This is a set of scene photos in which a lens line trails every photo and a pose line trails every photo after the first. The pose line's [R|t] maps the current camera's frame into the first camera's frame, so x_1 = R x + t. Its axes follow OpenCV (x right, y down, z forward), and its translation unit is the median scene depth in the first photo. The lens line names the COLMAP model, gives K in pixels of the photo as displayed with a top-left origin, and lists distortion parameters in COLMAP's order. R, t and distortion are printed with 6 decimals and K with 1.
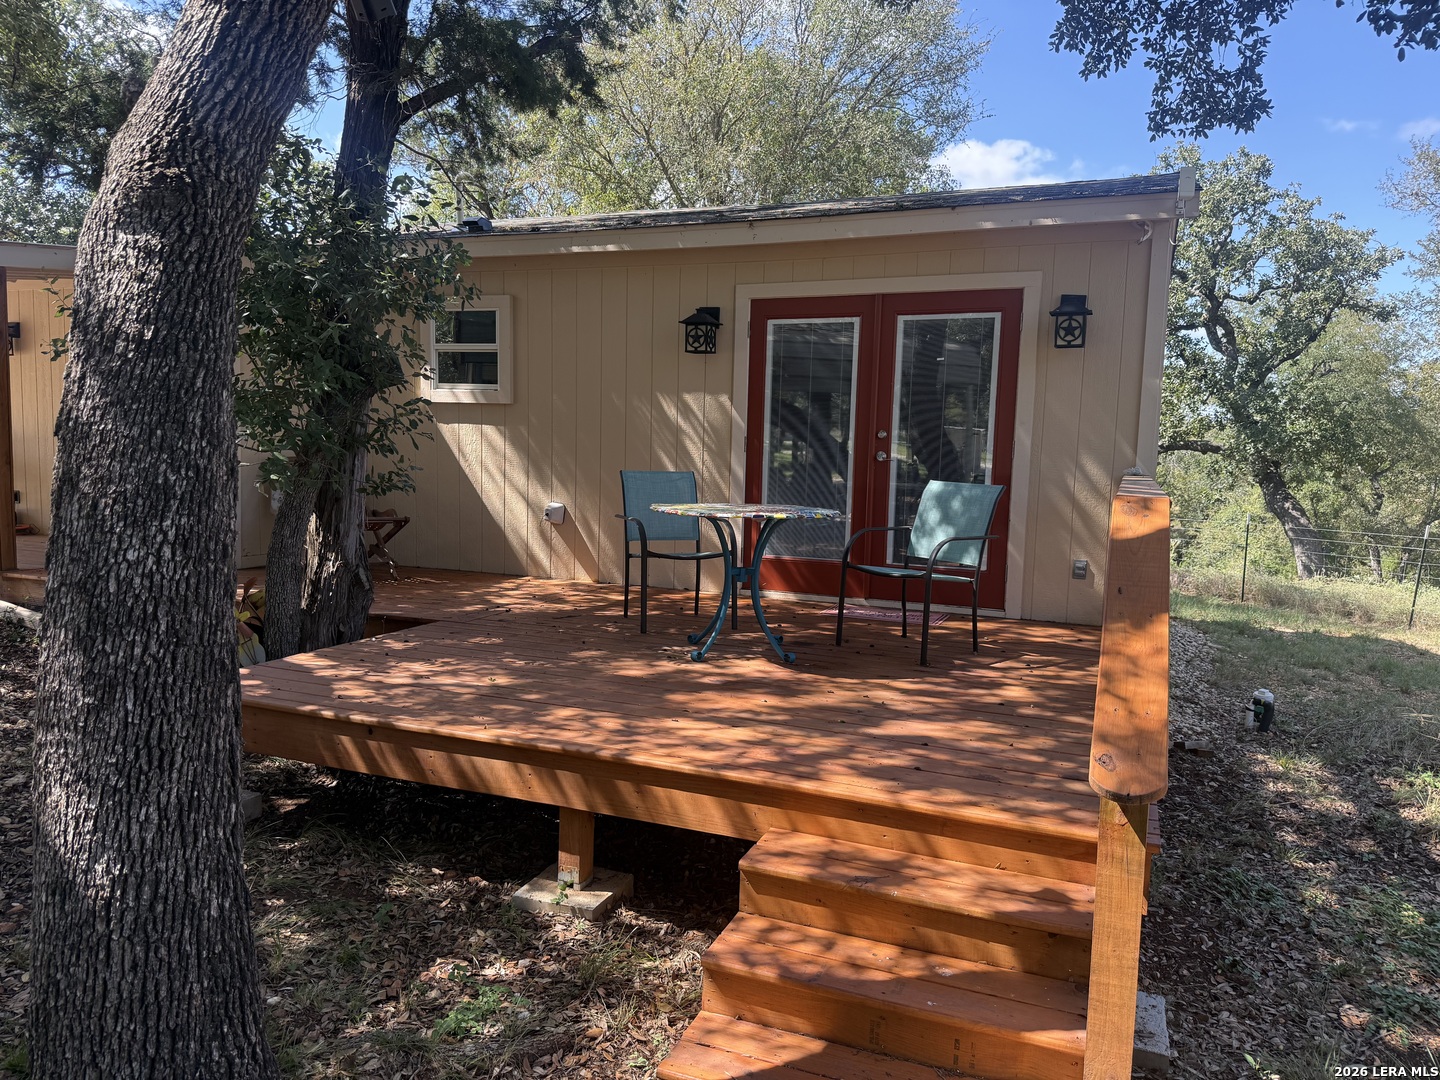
lens RADIAL K [[1009.1, 0, 711.7], [0, 1009.1, 538.4], [0, 0, 1]] dist [0.039923, -0.049691]
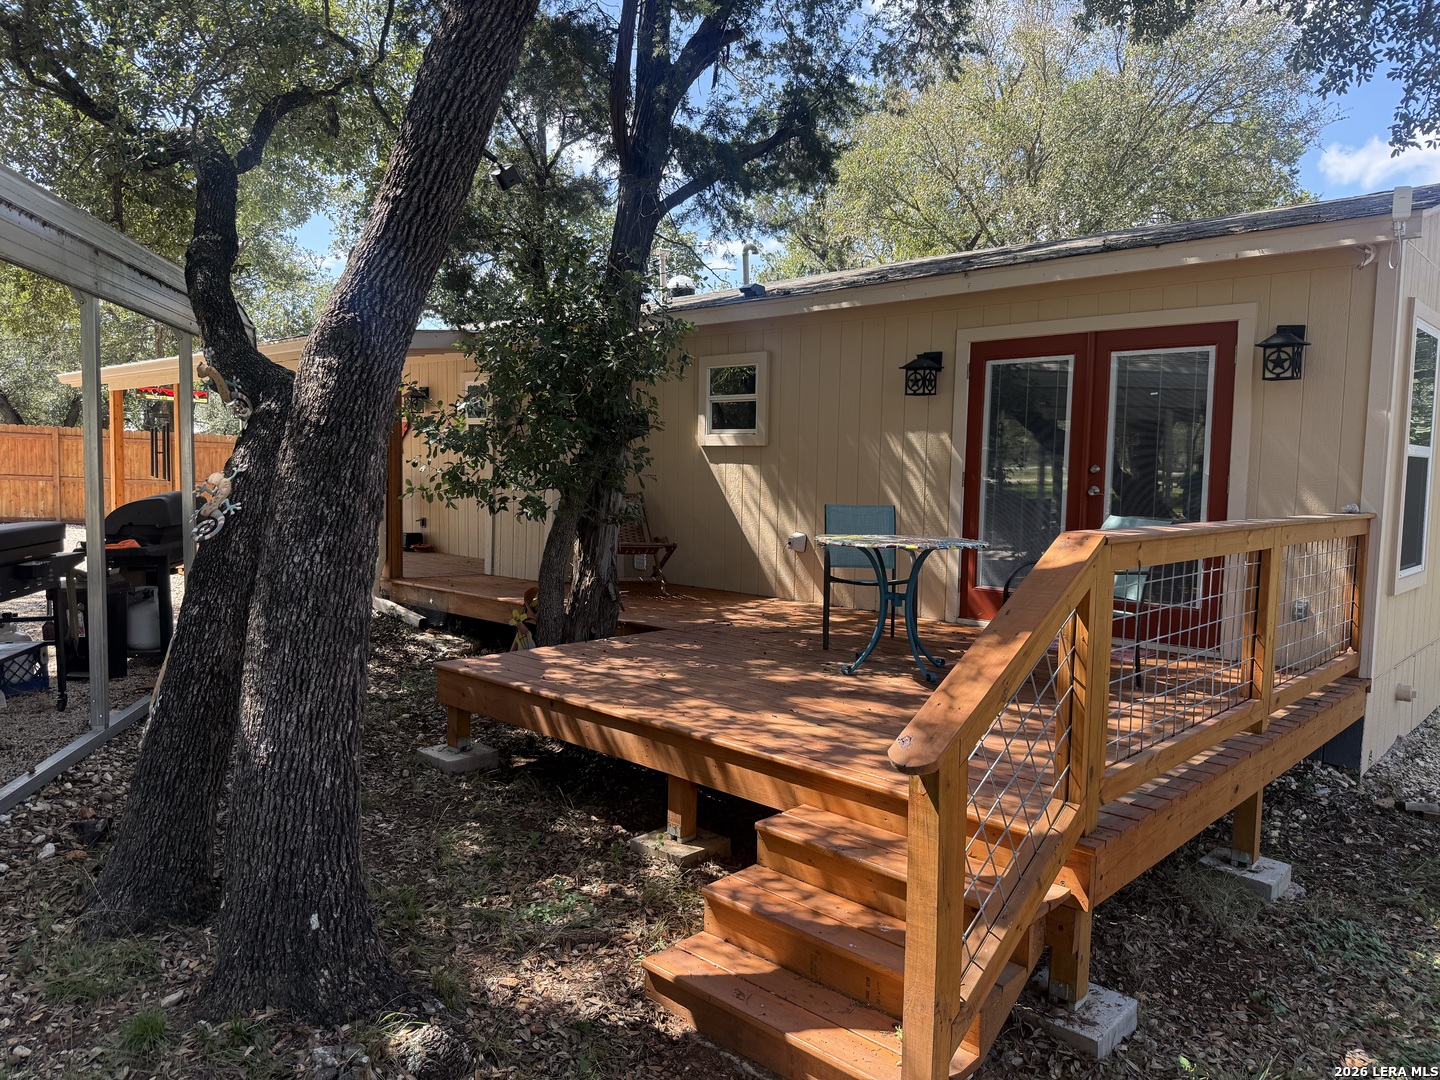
lens RADIAL K [[1009.1, 0, 729.8], [0, 1009.1, 543.8], [0, 0, 1]] dist [0.039923, -0.049691]
pose [[0.931281, 0.018584, -0.363828, 0.288400], [-0.027799, 0.999411, -0.020108, 0.002329], [0.363240, 0.028841, 0.931249, -0.112785]]
